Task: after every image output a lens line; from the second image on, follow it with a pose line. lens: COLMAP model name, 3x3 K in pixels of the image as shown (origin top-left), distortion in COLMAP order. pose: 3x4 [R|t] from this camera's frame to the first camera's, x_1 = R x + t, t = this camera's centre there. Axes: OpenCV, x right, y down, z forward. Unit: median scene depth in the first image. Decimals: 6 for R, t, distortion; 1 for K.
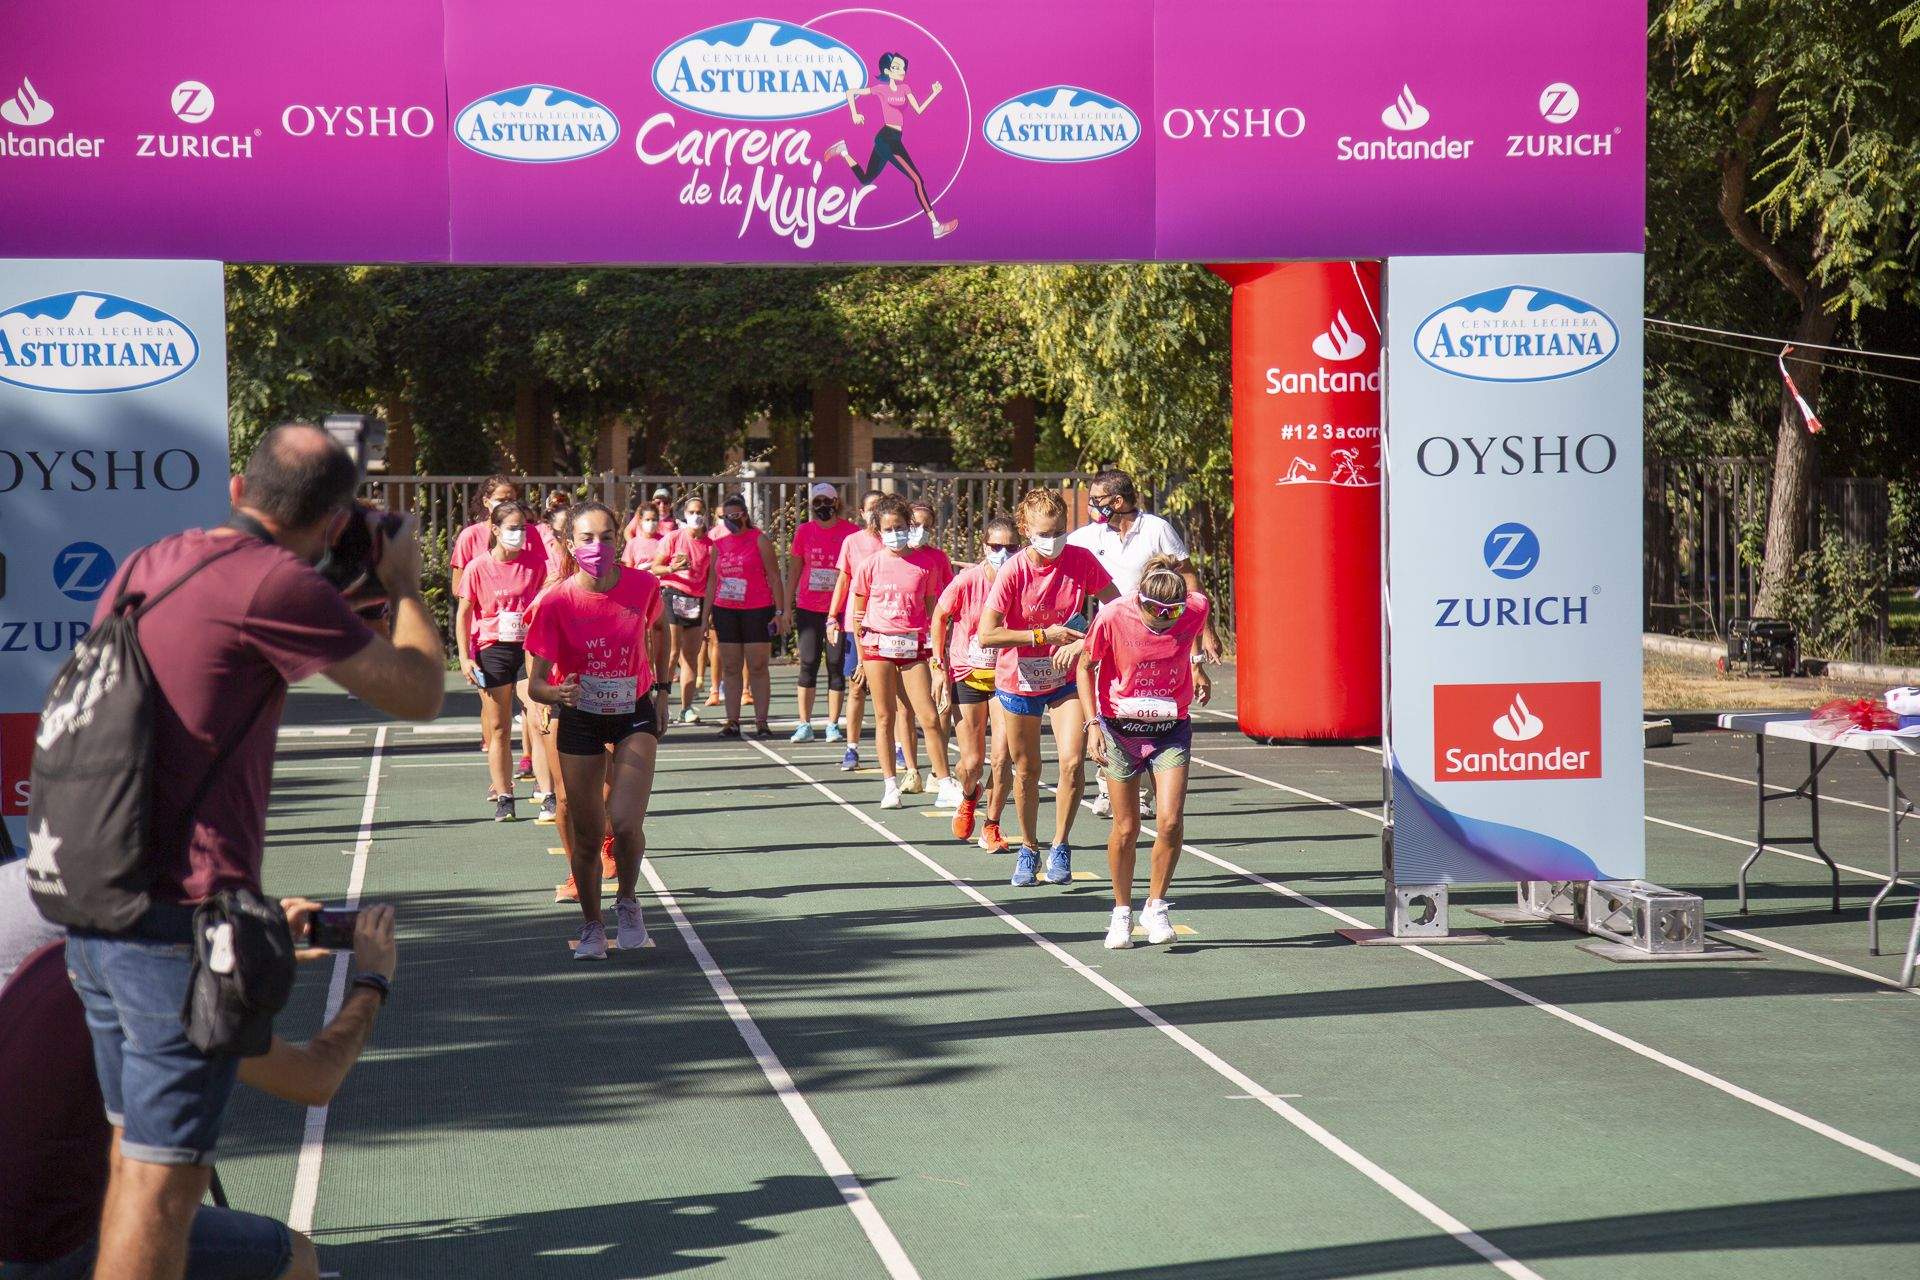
lens RADIAL K [[4340.0, 0, 956.3], [0, 4340.0, 636.7], [0, 0, 1]] dist [0.395421, 0.645501]
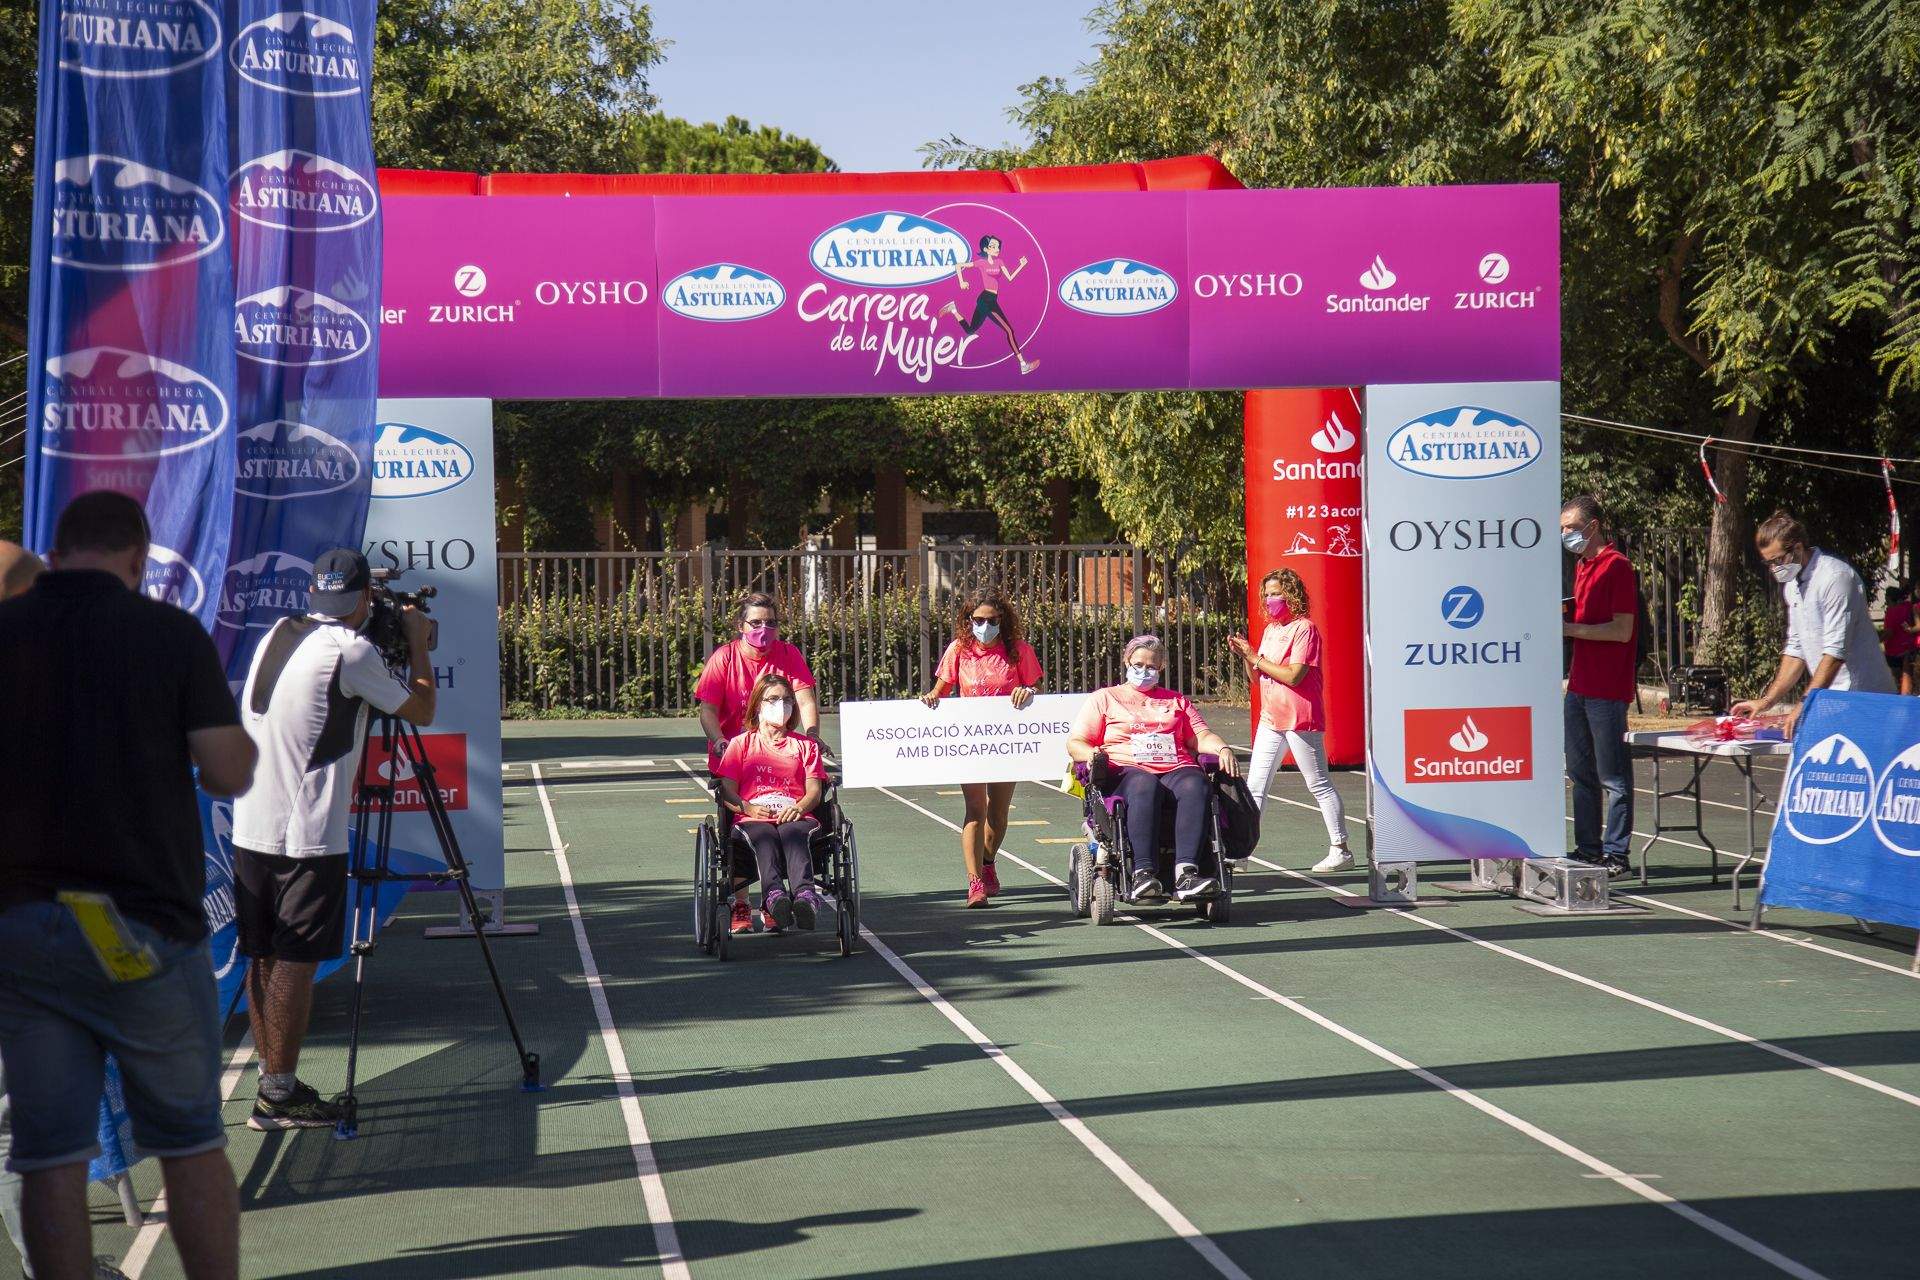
lens RADIAL K [[4044.9, 0, 955.3], [0, 4044.9, 641.5], [0, 0, 1]] dist [0.355342, -0.147695]
pose [[0.999947, -0.007556, -0.007064, -0.017104], [0.007463, 0.999886, -0.013124, 0.005614], [0.007162, 0.013071, 0.999889, -0.226883]]
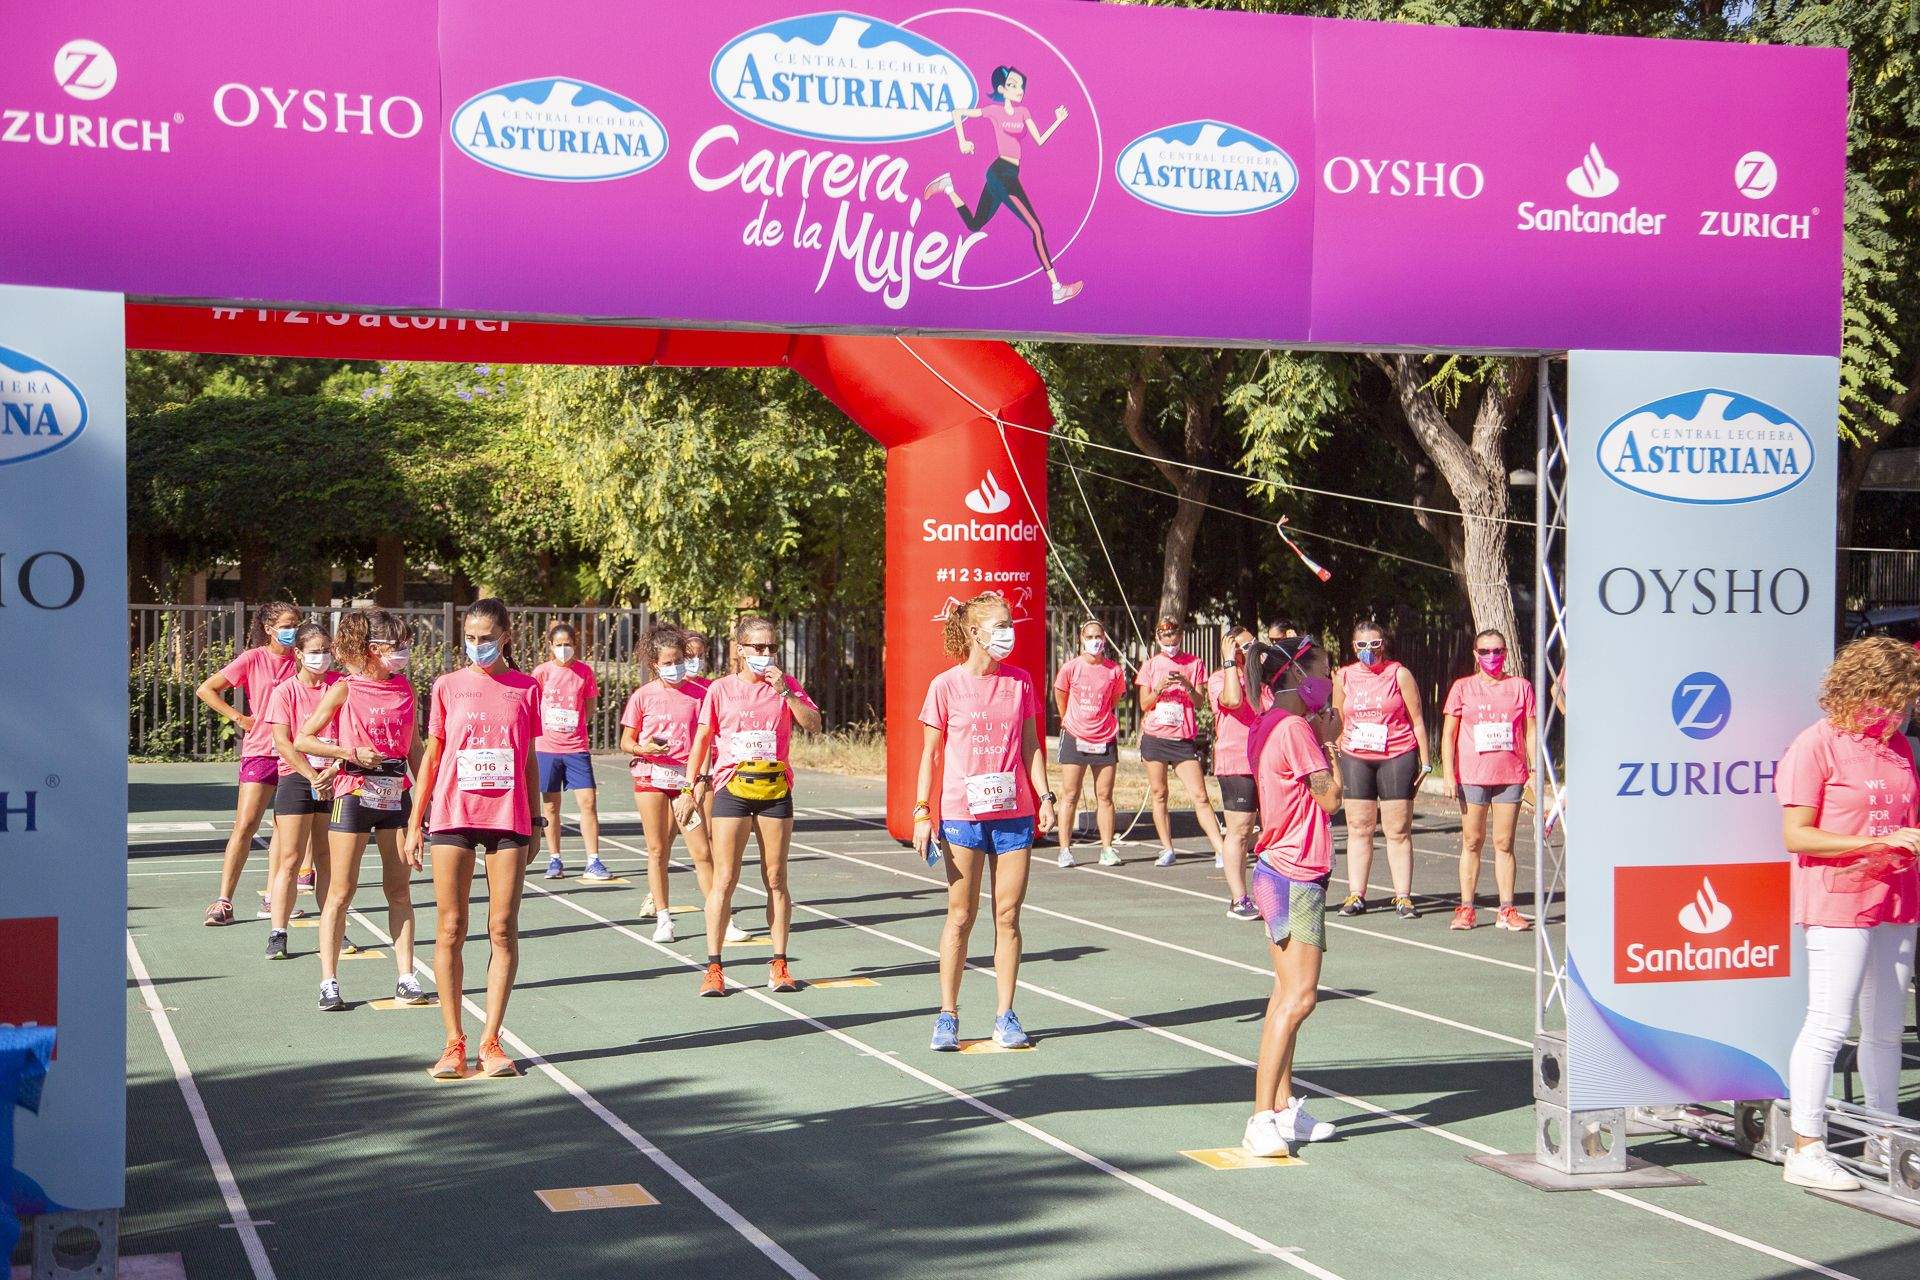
lens RADIAL K [[2795.9, 0, 951.6], [0, 2795.9, 645.4], [0, 0, 1]] dist [0.124078, 0.366469]
pose [[0.979432, 0.011763, 0.201431, -0.123544], [-0.006517, 0.999623, -0.026688, -0.015990], [-0.201669, 0.024827, 0.979139, 0.505411]]
